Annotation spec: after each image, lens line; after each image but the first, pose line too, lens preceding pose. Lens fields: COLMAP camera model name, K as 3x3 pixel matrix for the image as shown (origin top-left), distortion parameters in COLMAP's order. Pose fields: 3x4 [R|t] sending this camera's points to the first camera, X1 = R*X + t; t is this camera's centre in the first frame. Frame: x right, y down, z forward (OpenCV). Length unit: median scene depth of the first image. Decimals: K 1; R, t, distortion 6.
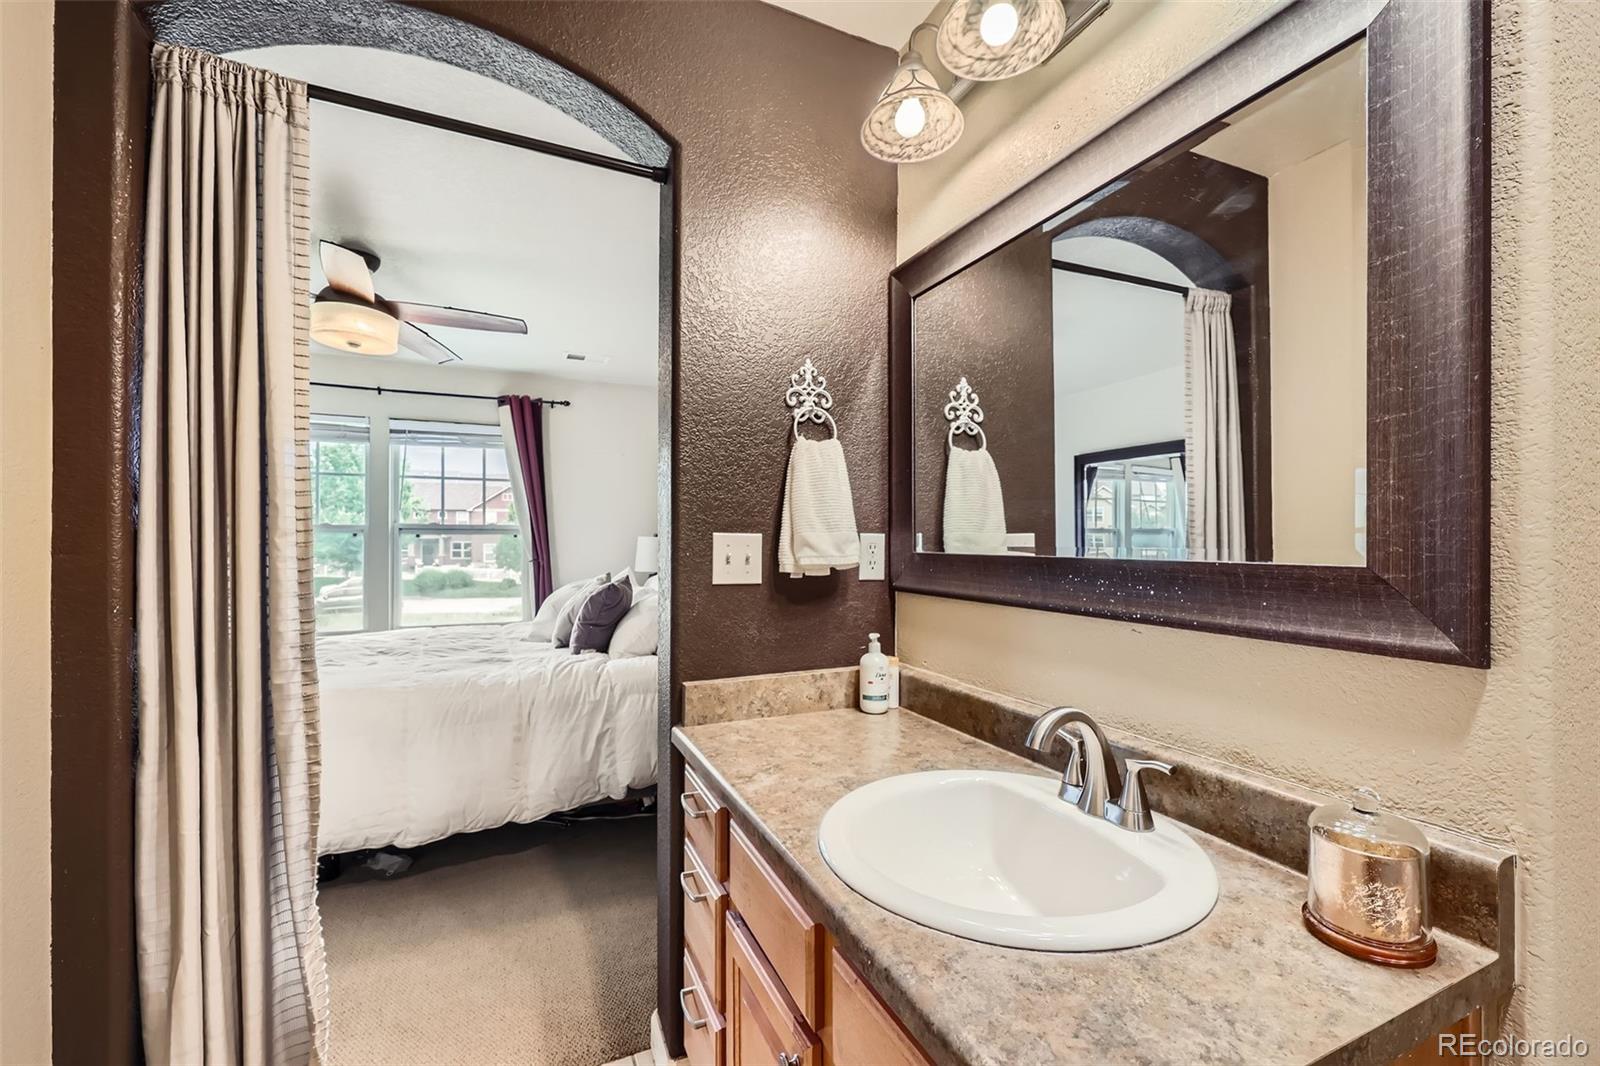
lens RADIAL K [[663.5, 0, 794.4], [0, 663.5, 538.3], [0, 0, 1]] dist [0.006497, -0.001878]
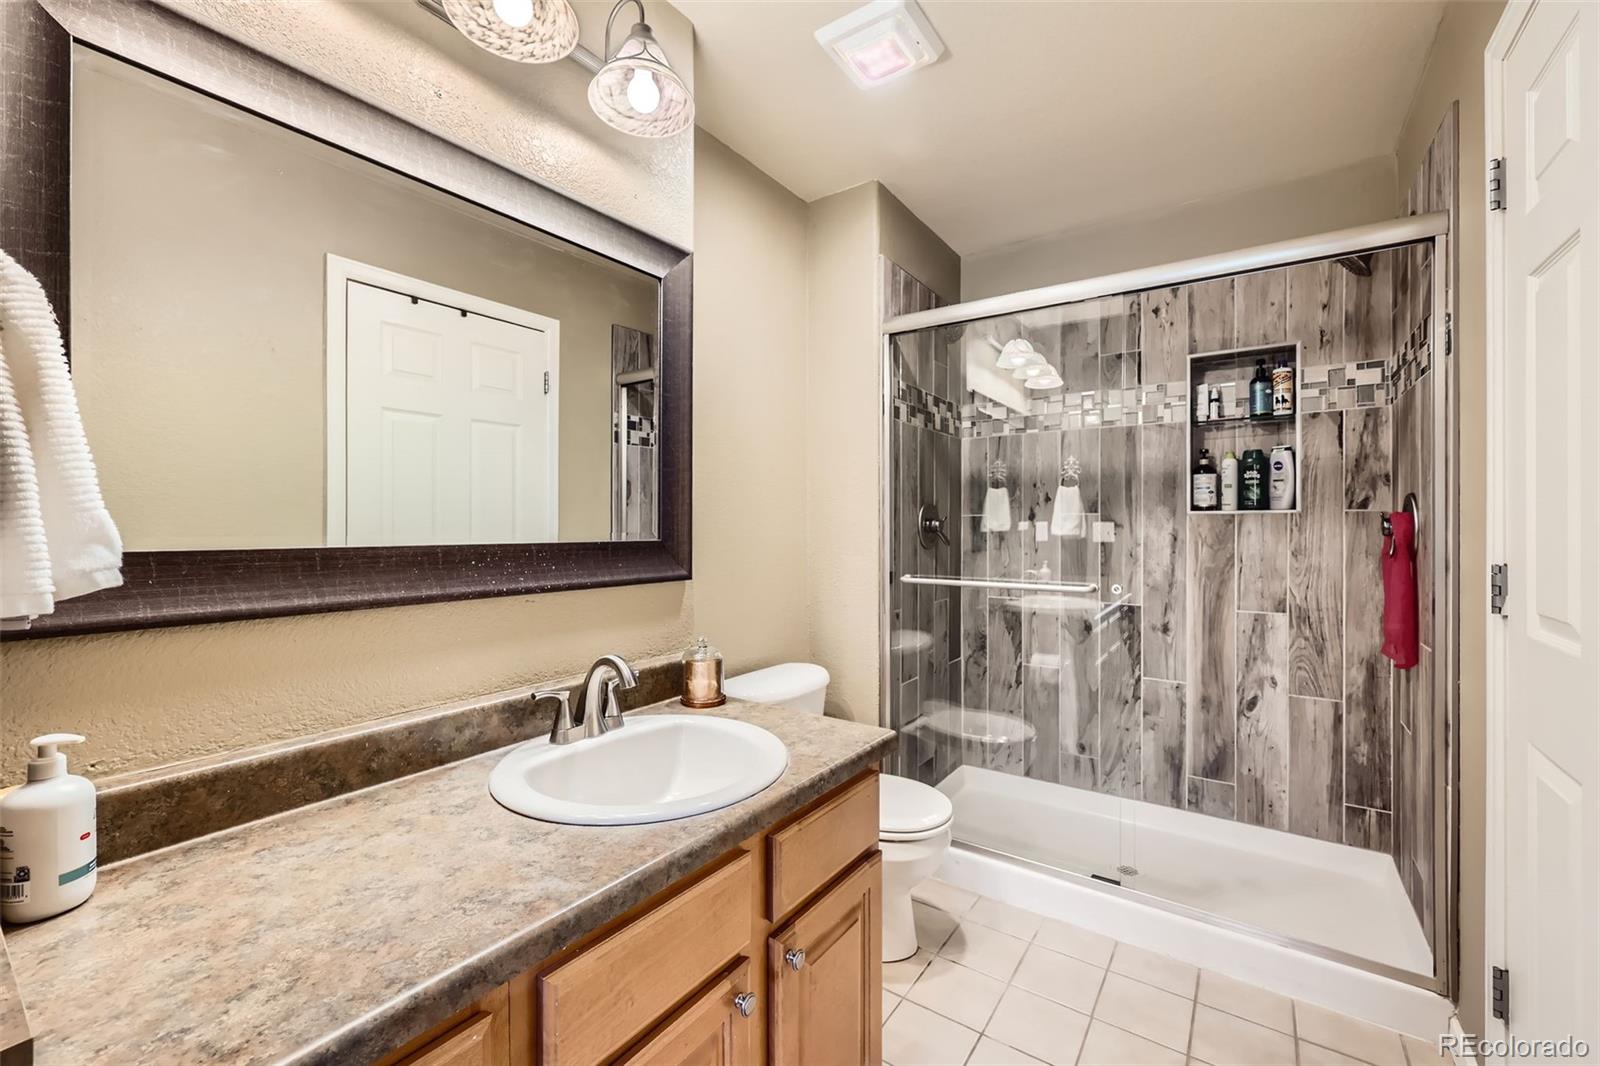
lens RADIAL K [[663.5, 0, 812.3], [0, 663.5, 534.9], [0, 0, 1]] dist [0.006497, -0.001878]
pose [[-0.523036, -0.005566, 0.852292, -0.677610], [0.004532, 0.999946, 0.009311, 0.006201], [-0.852298, 0.008732, -0.522983, 1.003411]]
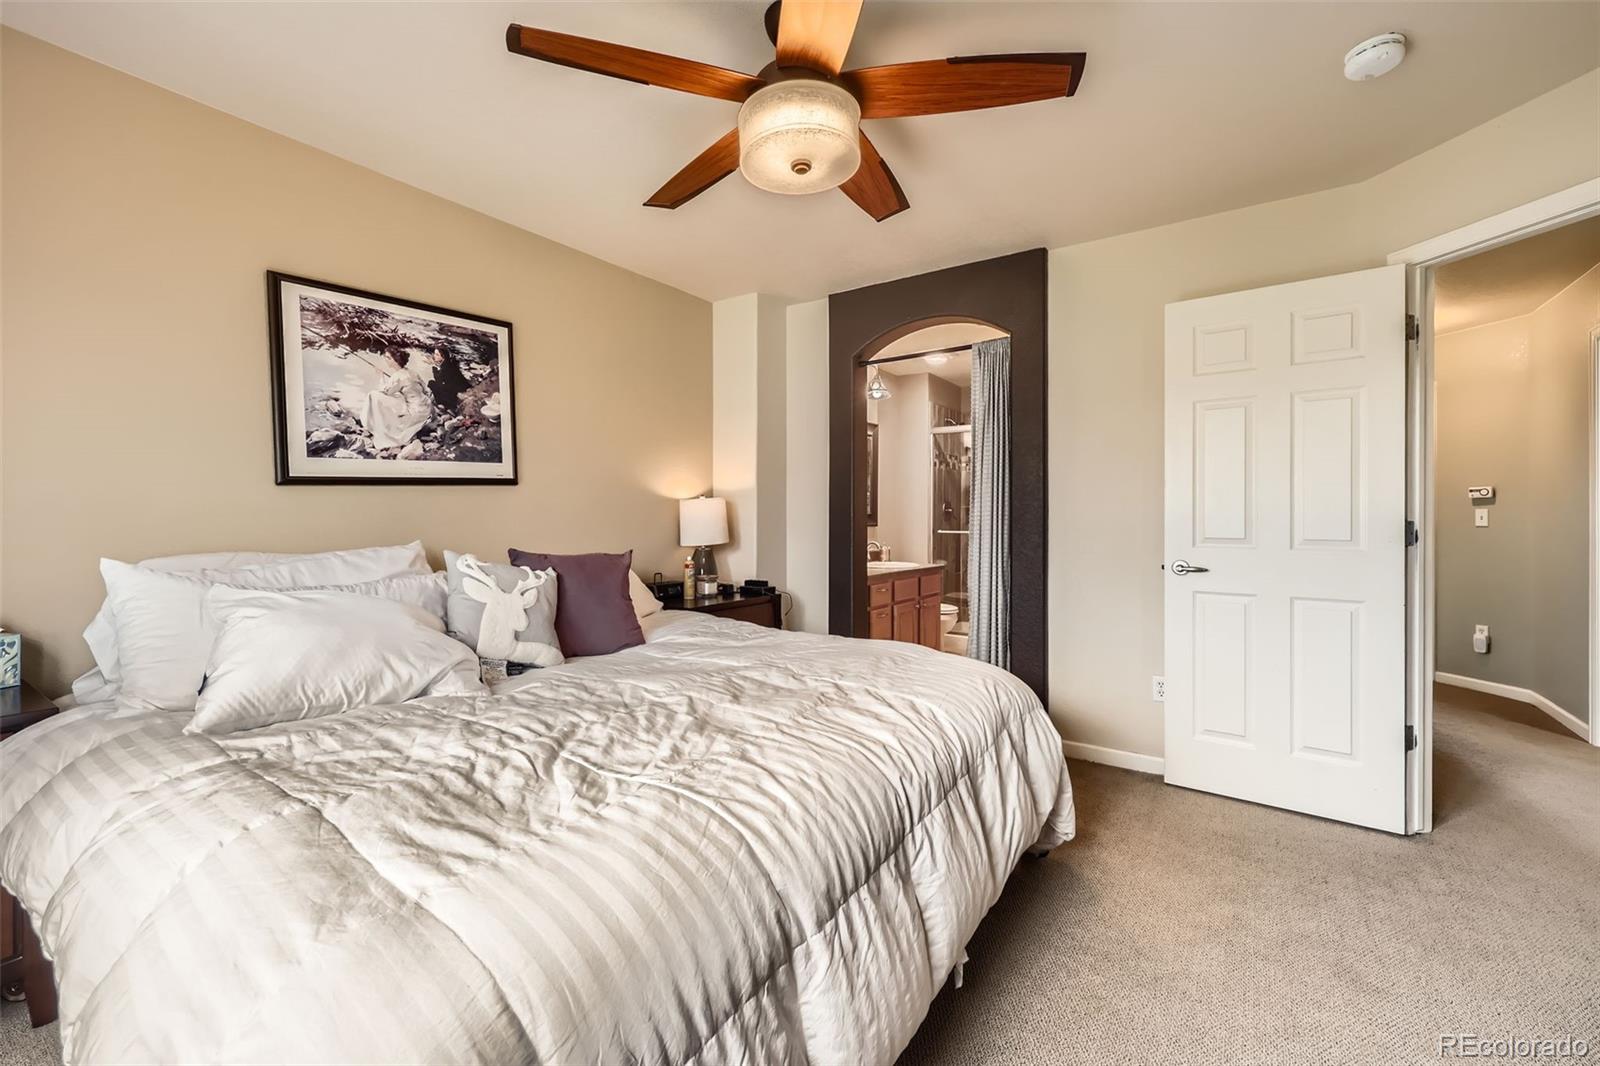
lens RADIAL K [[663.5, 0, 817.2], [0, 663.5, 511.9], [0, 0, 1]] dist [0.006497, -0.001878]
pose [[-0.526373, 0.006918, 0.850226, -2.488131], [-0.006285, 0.999908, -0.012027, 0.062867], [-0.850230, -0.011674, -0.526281, 2.742008]]
